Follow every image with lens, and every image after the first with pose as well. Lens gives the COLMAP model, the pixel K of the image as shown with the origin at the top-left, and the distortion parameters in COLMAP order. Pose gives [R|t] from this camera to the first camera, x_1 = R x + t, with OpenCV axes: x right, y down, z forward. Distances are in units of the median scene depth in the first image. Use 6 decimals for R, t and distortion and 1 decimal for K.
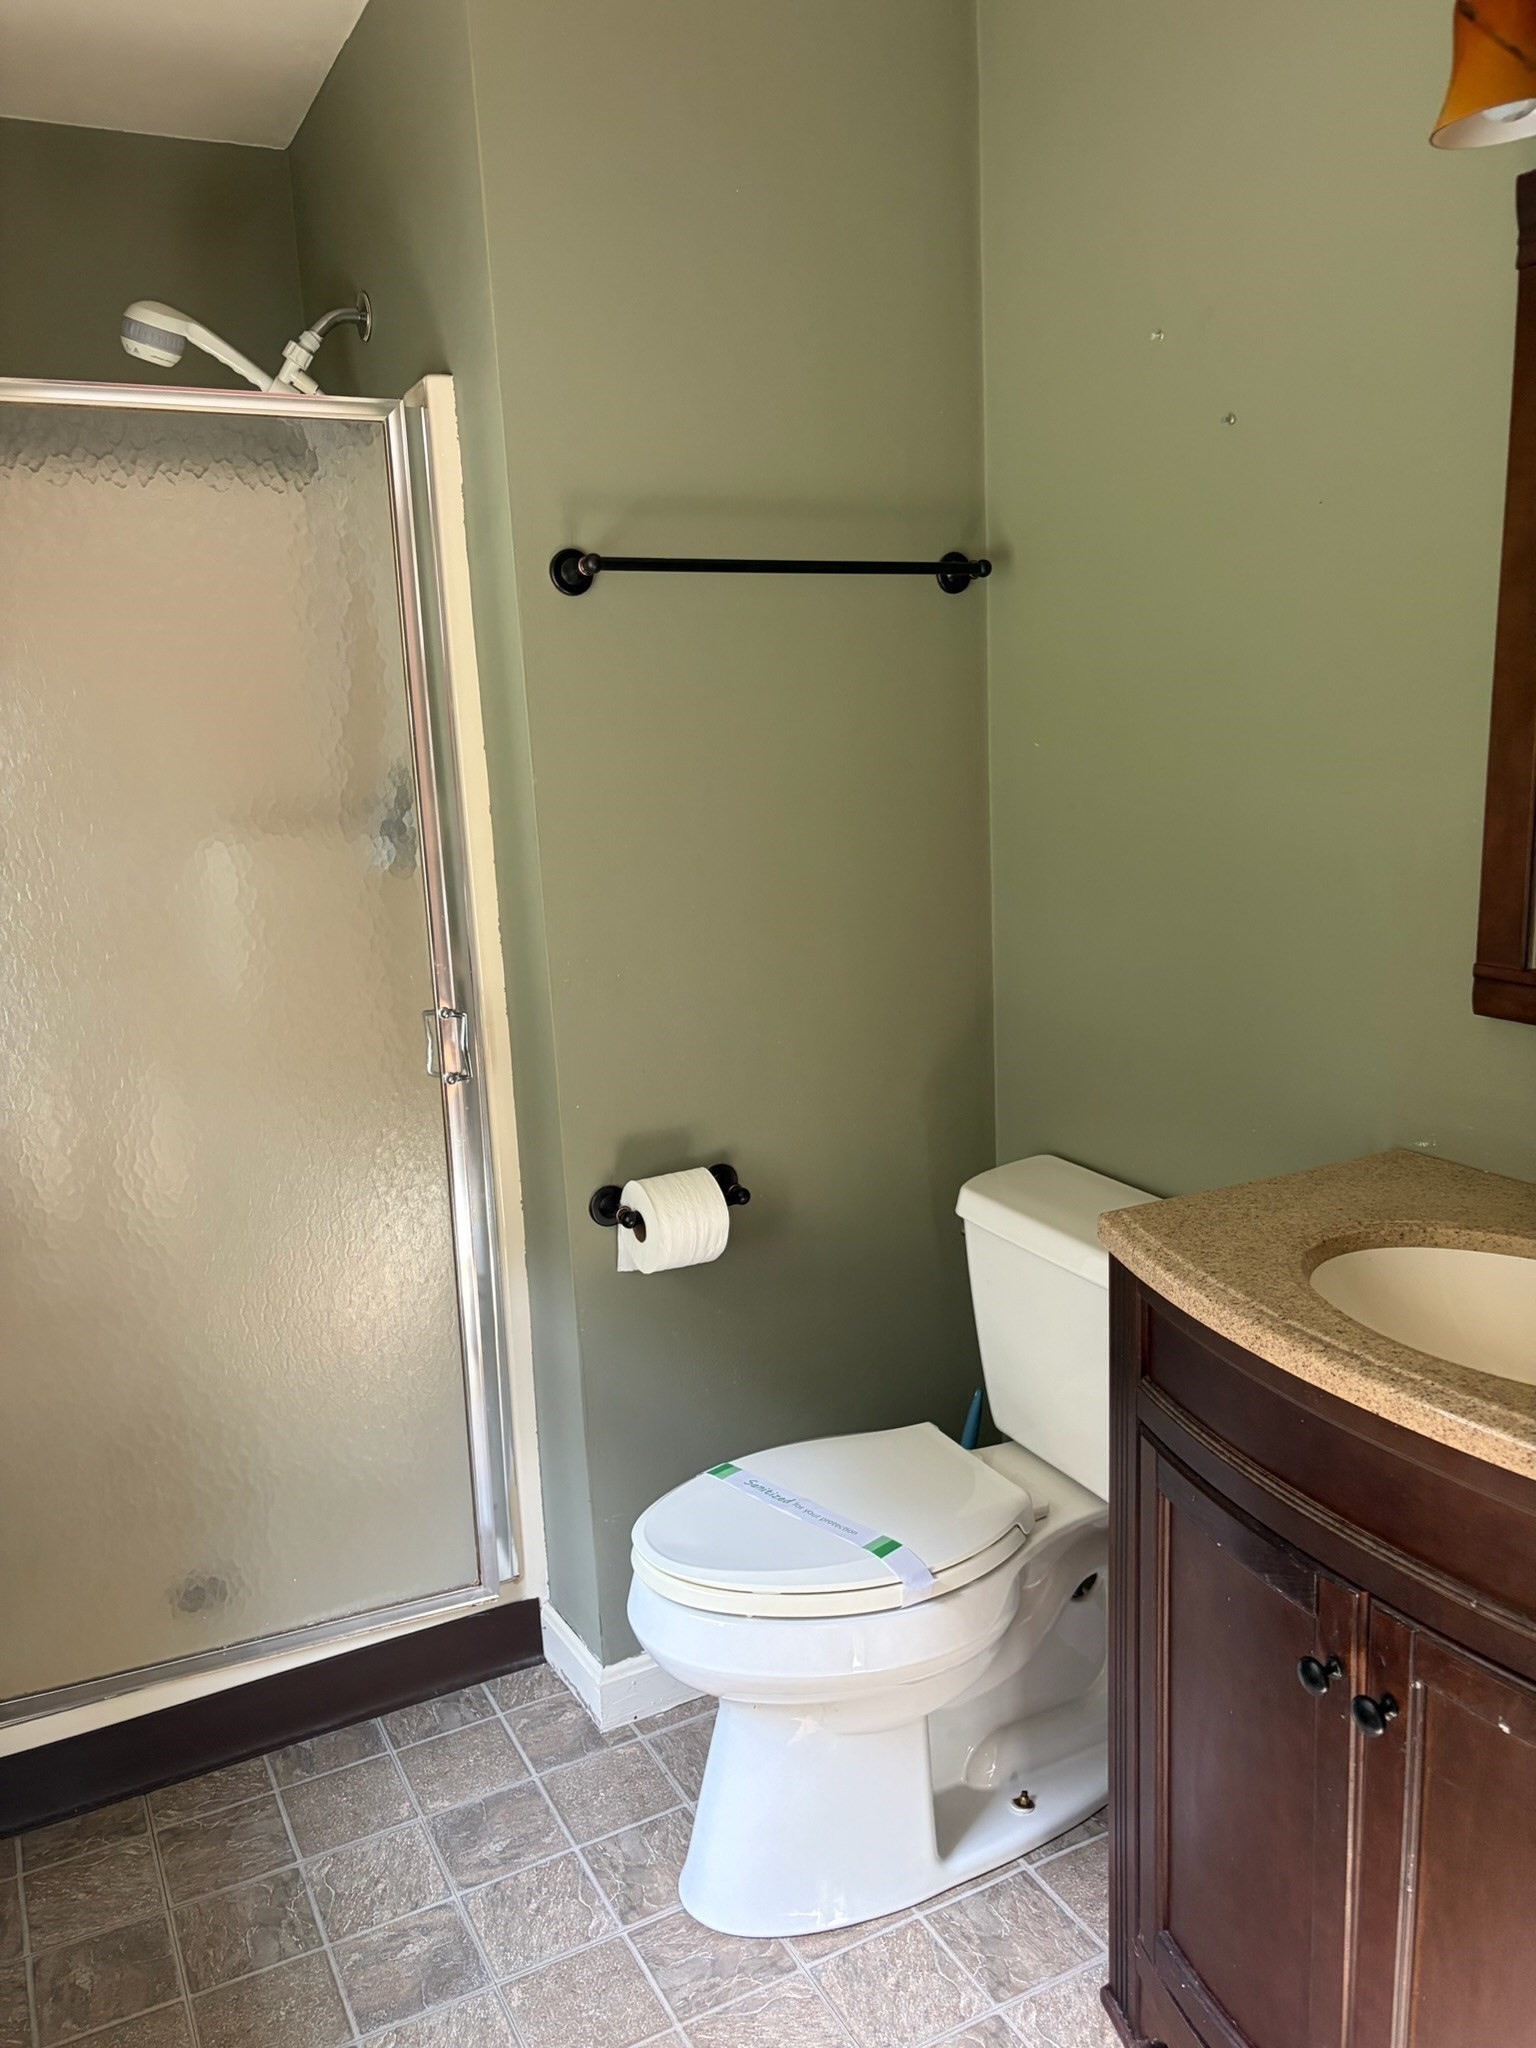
lens RADIAL K [[1543.7, 0, 765.7], [0, 1543.7, 1025.2], [0, 0, 1]] dist [0.053990, -0.060796]
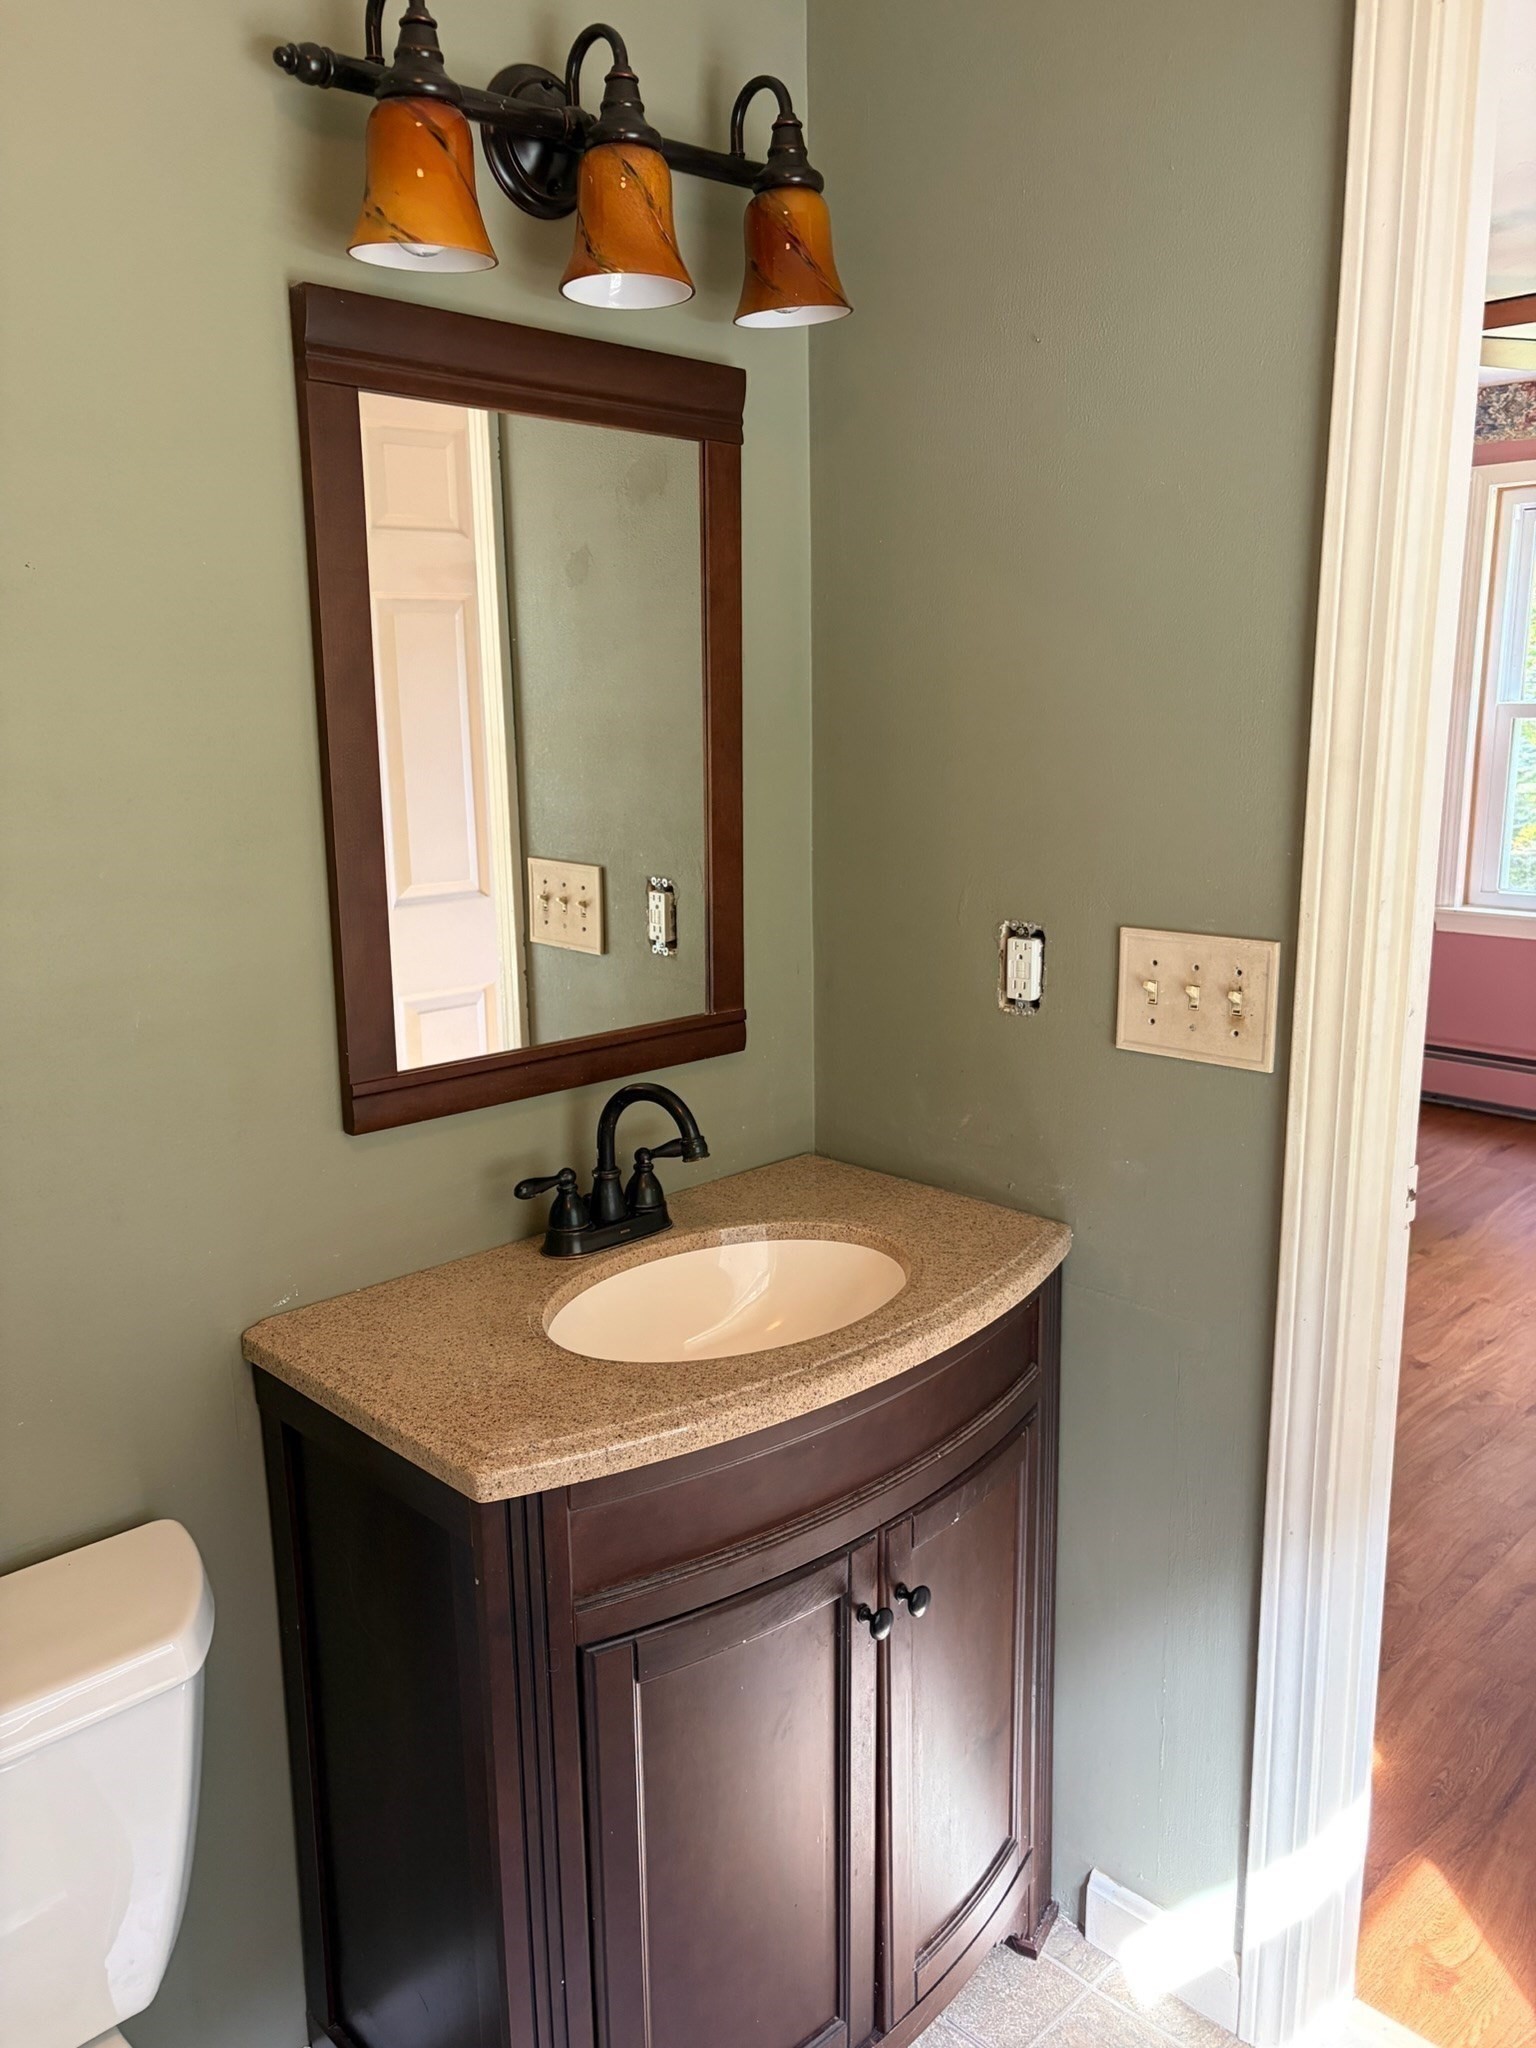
lens RADIAL K [[1543.7, 0, 765.8], [0, 1543.7, 1023.7], [0, 0, 1]] dist [0.053990, -0.060796]
pose [[-0.276942, -0.153919, 0.948479, -0.643250], [0.222317, 0.950040, 0.219086, -0.281266], [-0.934815, 0.271537, -0.228887, 1.186542]]
